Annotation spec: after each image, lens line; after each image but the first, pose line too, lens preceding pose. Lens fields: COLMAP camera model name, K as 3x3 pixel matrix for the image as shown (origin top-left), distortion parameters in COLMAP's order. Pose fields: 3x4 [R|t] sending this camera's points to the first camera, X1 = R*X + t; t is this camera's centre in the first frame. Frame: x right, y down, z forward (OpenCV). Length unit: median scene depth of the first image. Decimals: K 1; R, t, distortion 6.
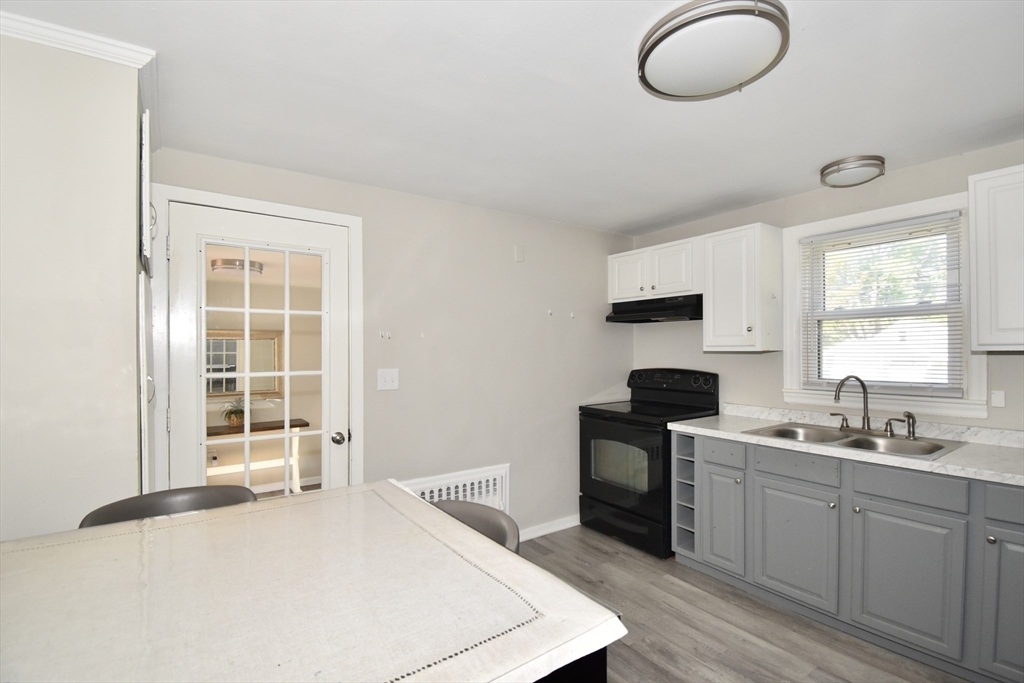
lens RADIAL K [[465.8, 0, 519.7], [0, 465.8, 353.6], [0, 0, 1]] dist [0.017782, -0.025786]
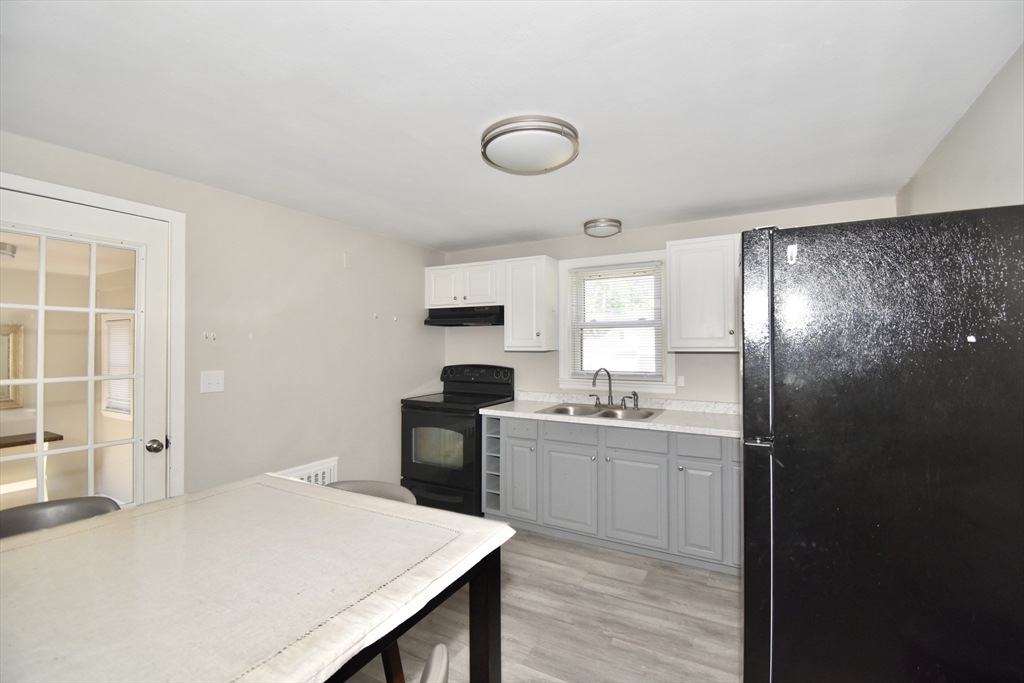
lens RADIAL K [[439.0, 0, 512.2], [0, 439.0, 343.4], [0, 0, 1]] dist [0.019155, -0.021543]
pose [[0.903684, 0.003782, 0.428183, -0.116742], [0.001669, 0.999922, -0.012355, -0.011838], [-0.428197, 0.011880, 0.903608, -0.104345]]
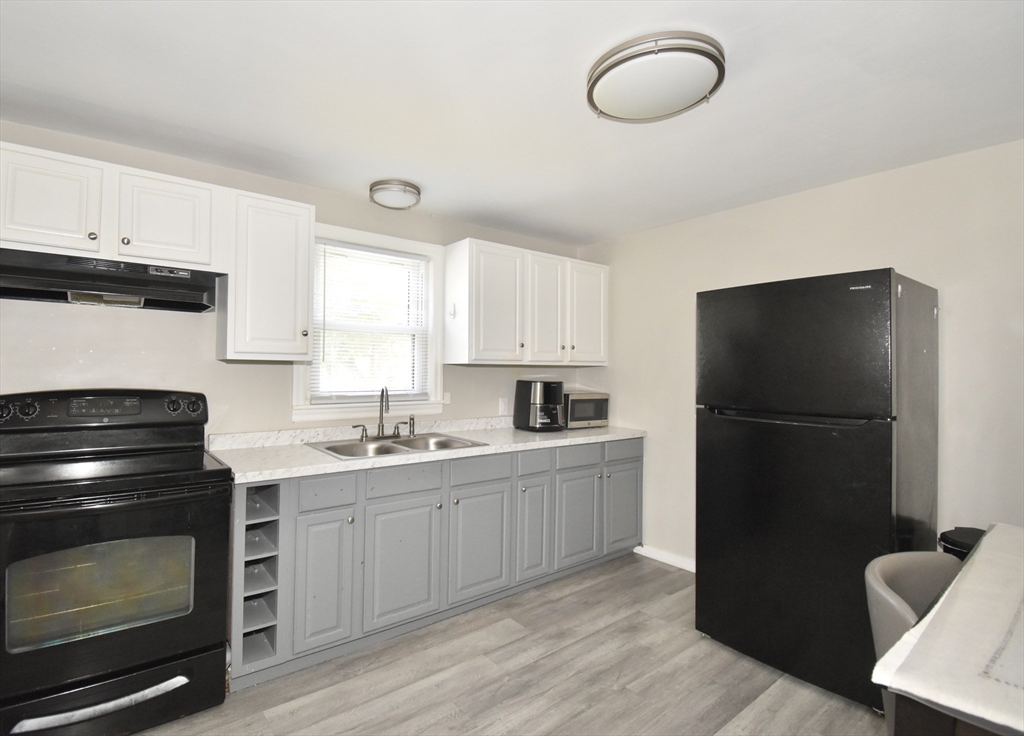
lens RADIAL K [[491.9, 0, 485.4], [0, 491.9, 362.1], [0, 0, 1]] dist [0.020643, -0.023660]
pose [[-0.017314, 0.020232, 0.999645, -0.386357], [-0.002397, 0.999792, -0.020276, 0.014819], [-0.999847, -0.002747, -0.017262, 0.757402]]
